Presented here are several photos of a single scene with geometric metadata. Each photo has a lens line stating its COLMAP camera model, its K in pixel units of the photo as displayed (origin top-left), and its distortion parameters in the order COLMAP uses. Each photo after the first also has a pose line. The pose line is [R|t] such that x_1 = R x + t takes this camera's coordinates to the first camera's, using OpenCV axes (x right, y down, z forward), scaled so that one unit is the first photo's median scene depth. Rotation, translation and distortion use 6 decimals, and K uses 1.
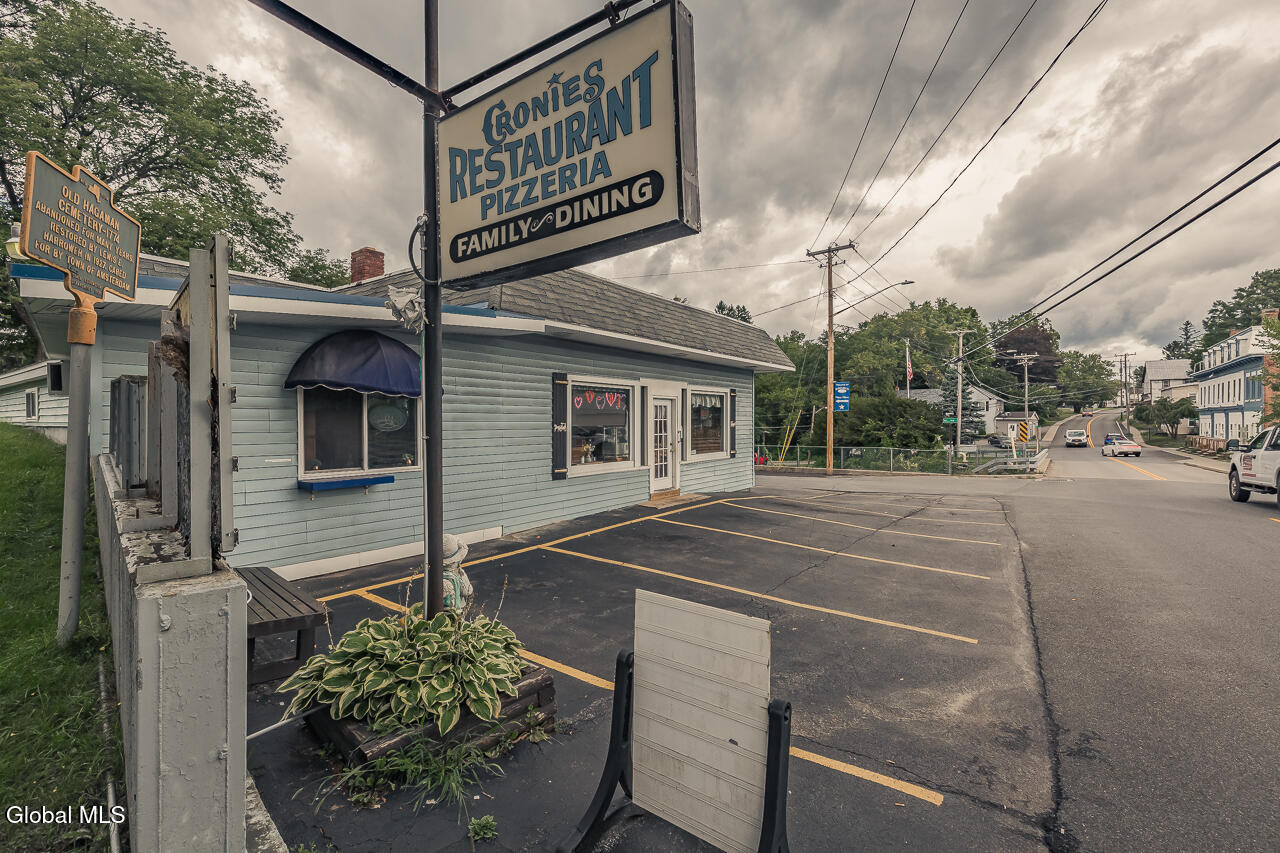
lens RADIAL K [[573.2, 0, 640.0], [0, 573.2, 426.5], [0, 0, 1]] dist [0.002770, 0.000379]
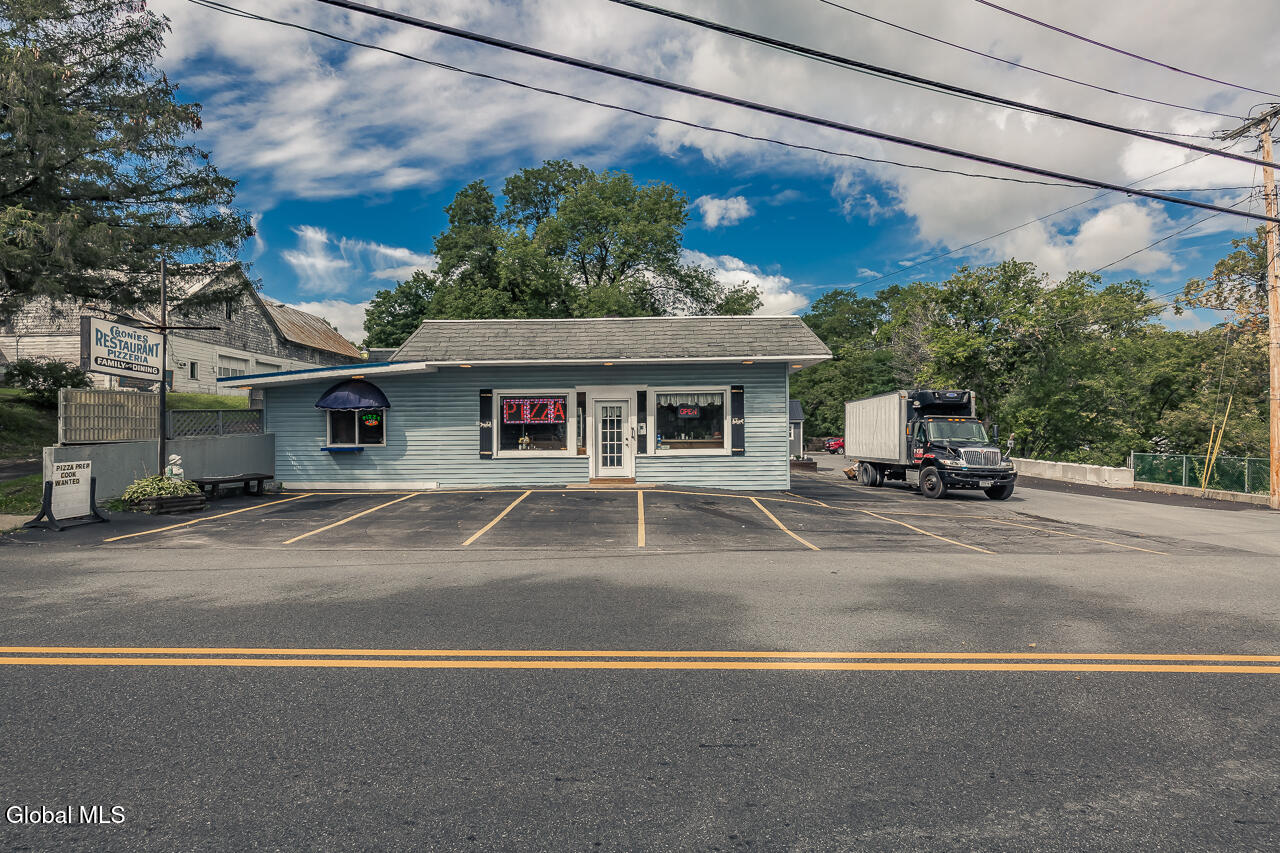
lens RADIAL K [[568.9, 0, 640.0], [0, 568.9, 426.5], [0, 0, 1]] dist [0.002446, 0.000159]
pose [[0.565761, -0.010972, -0.824496, 1.106383], [0.001099, 0.999921, -0.012552, 0.021345], [0.824568, 0.006195, 0.565728, 0.390561]]
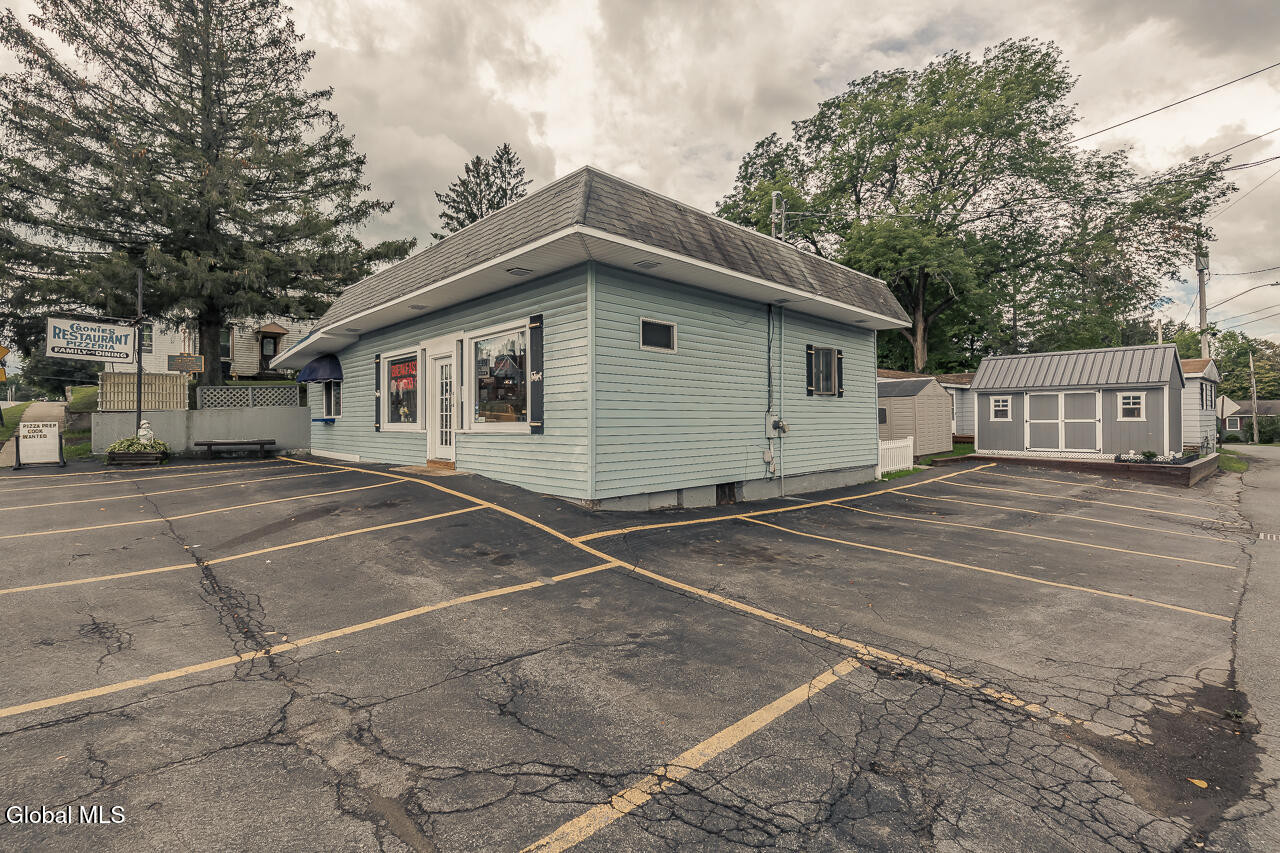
lens RADIAL K [[573.2, 0, 640.0], [0, 573.2, 426.5], [0, 0, 1]] dist [0.002770, 0.000379]
pose [[-0.178910, 0.012826, -0.983782, 0.909717], [-0.002195, 0.999907, 0.013436, 0.049647], [0.983863, 0.004563, -0.178865, 1.530875]]
